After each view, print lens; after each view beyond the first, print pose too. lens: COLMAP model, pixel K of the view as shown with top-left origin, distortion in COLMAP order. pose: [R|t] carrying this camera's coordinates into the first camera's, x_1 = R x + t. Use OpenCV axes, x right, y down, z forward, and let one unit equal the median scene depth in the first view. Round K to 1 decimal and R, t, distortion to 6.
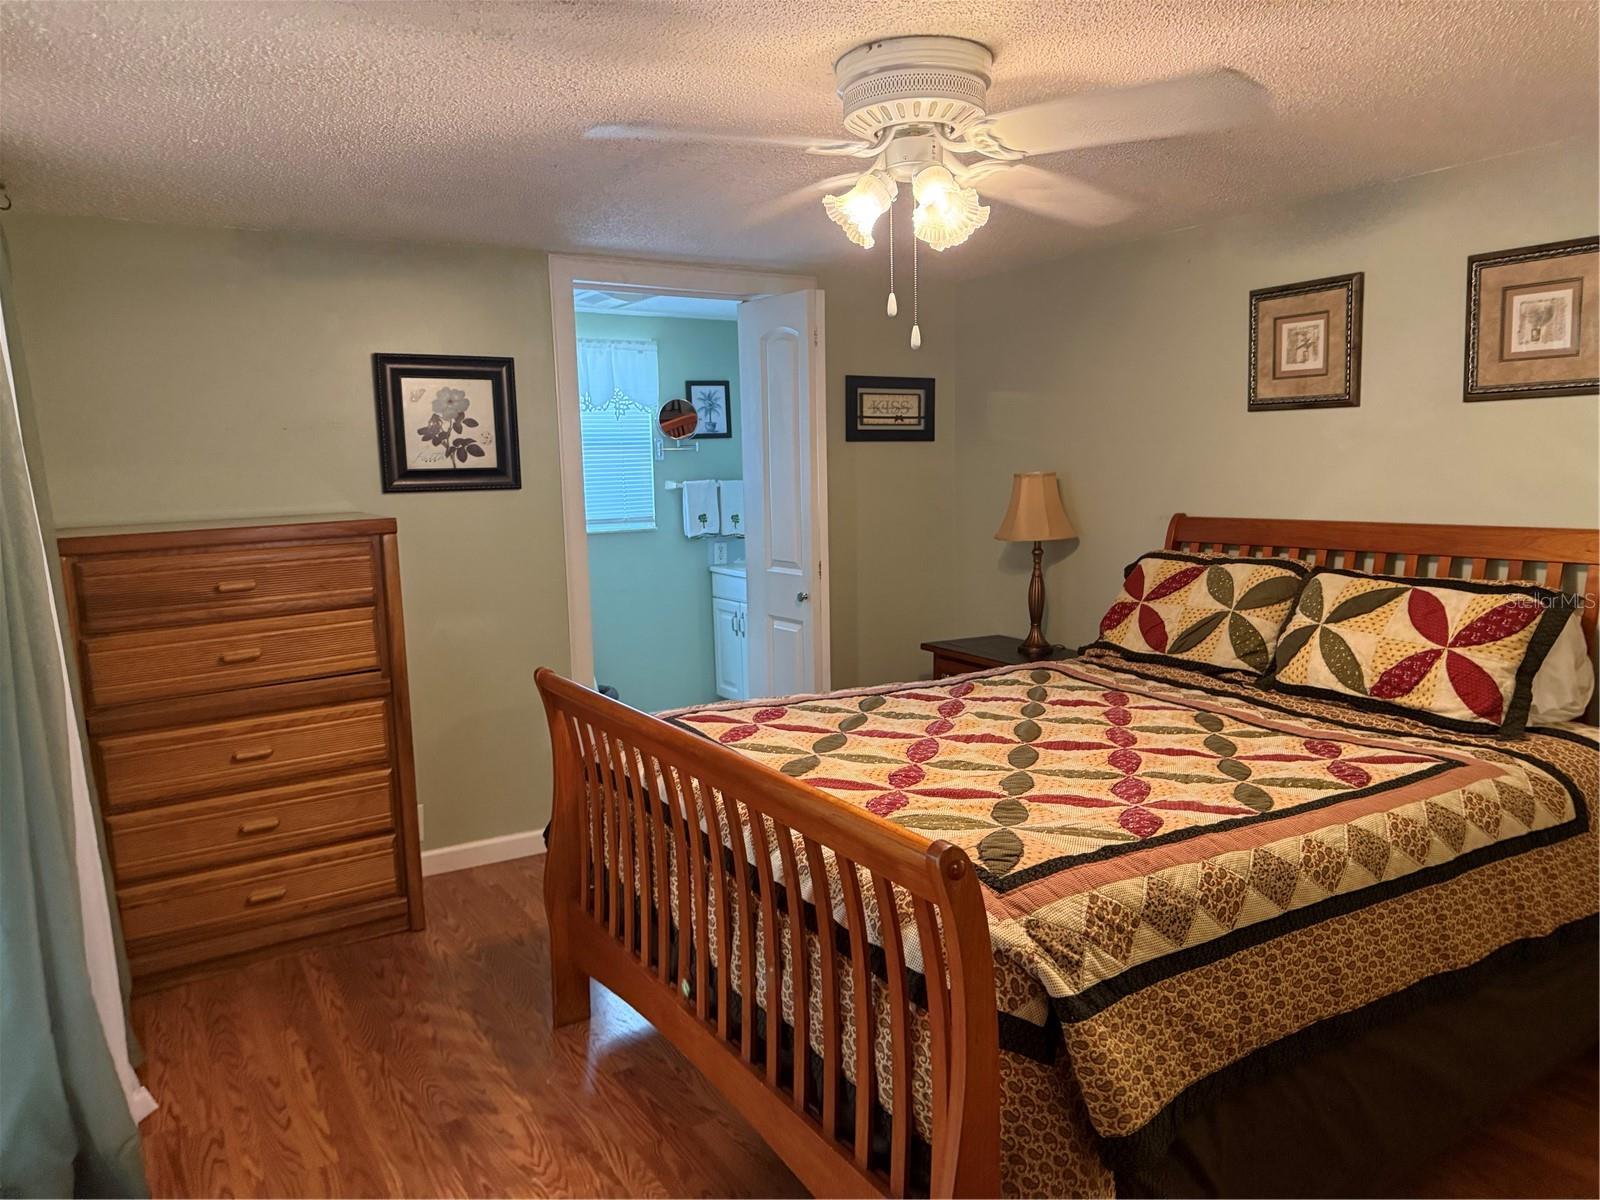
lens RADIAL K [[1132.2, 0, 800.0], [0, 1132.2, 600.0], [0, 0, 1]] dist [0.134931, -0.204433]
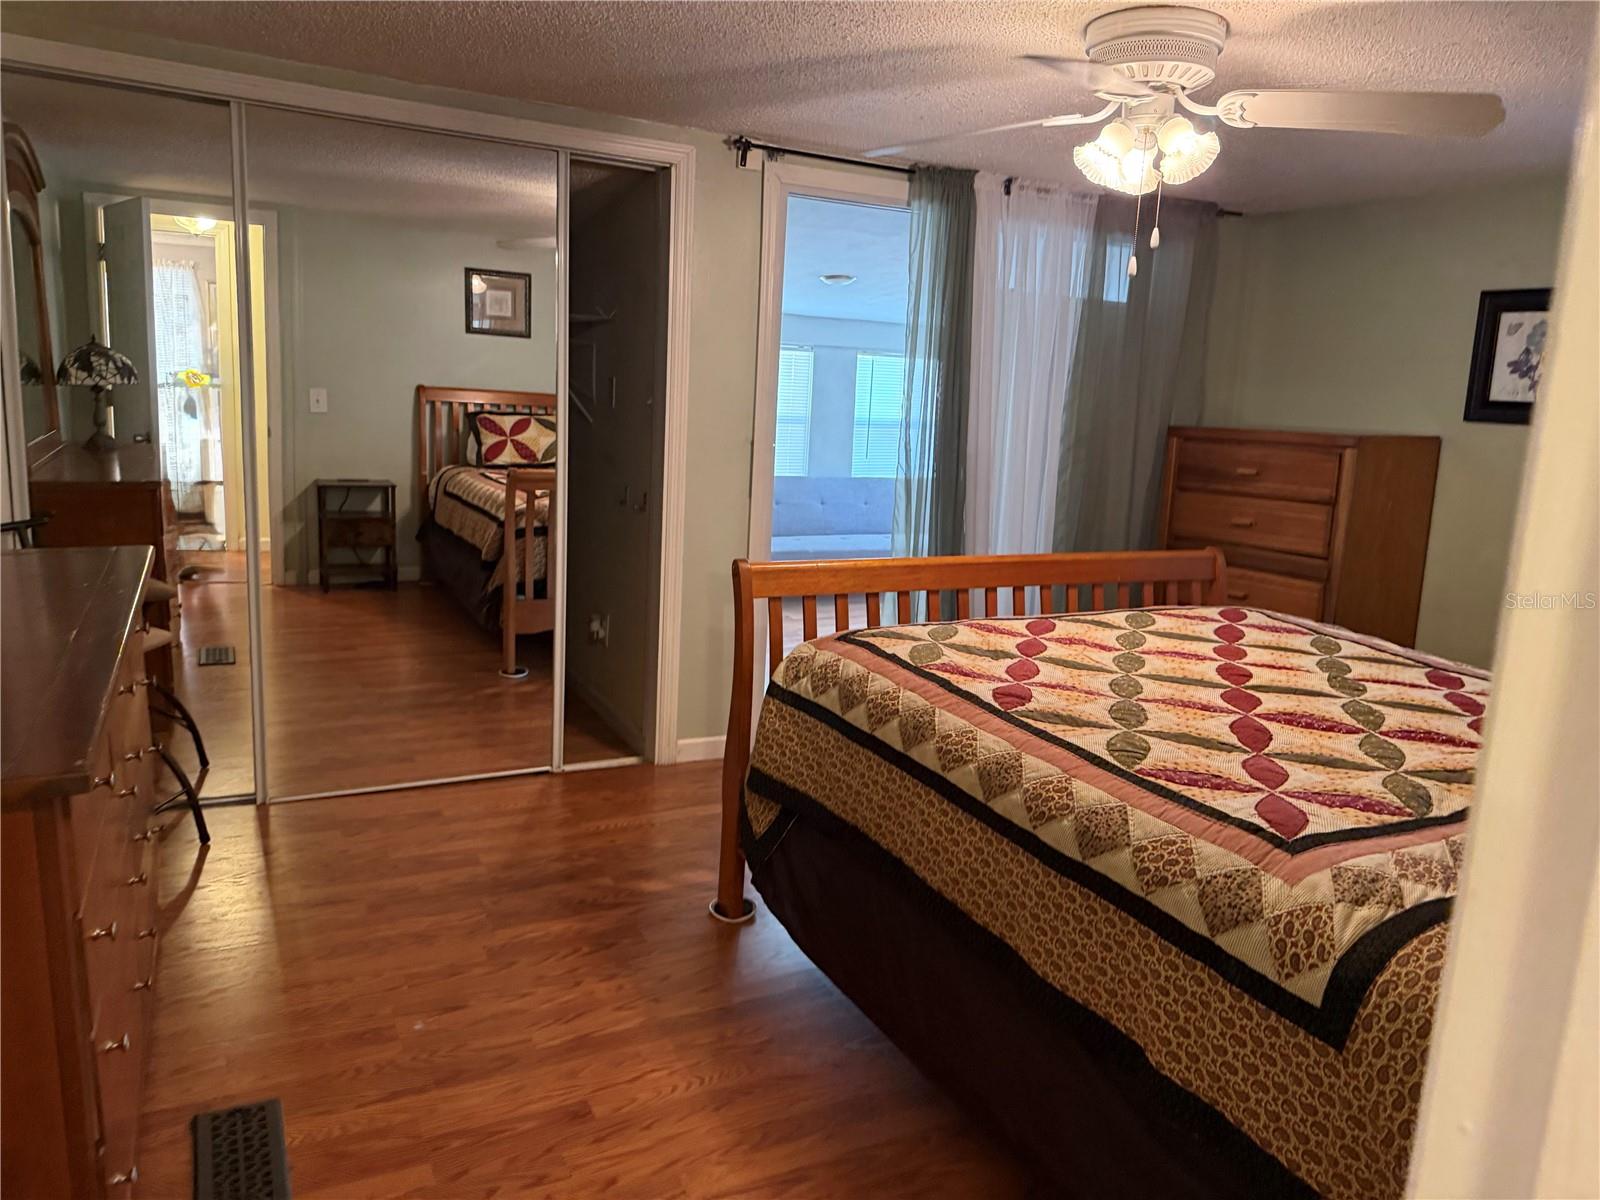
lens RADIAL K [[1132.2, 0, 800.0], [0, 1132.2, 600.0], [0, 0, 1]] dist [0.134931, -0.204433]
pose [[-0.083590, 0.206491, -0.974871, 1.340346], [-0.171148, 0.960784, 0.218182, -0.104876], [0.981693, 0.185085, -0.044971, 0.795103]]
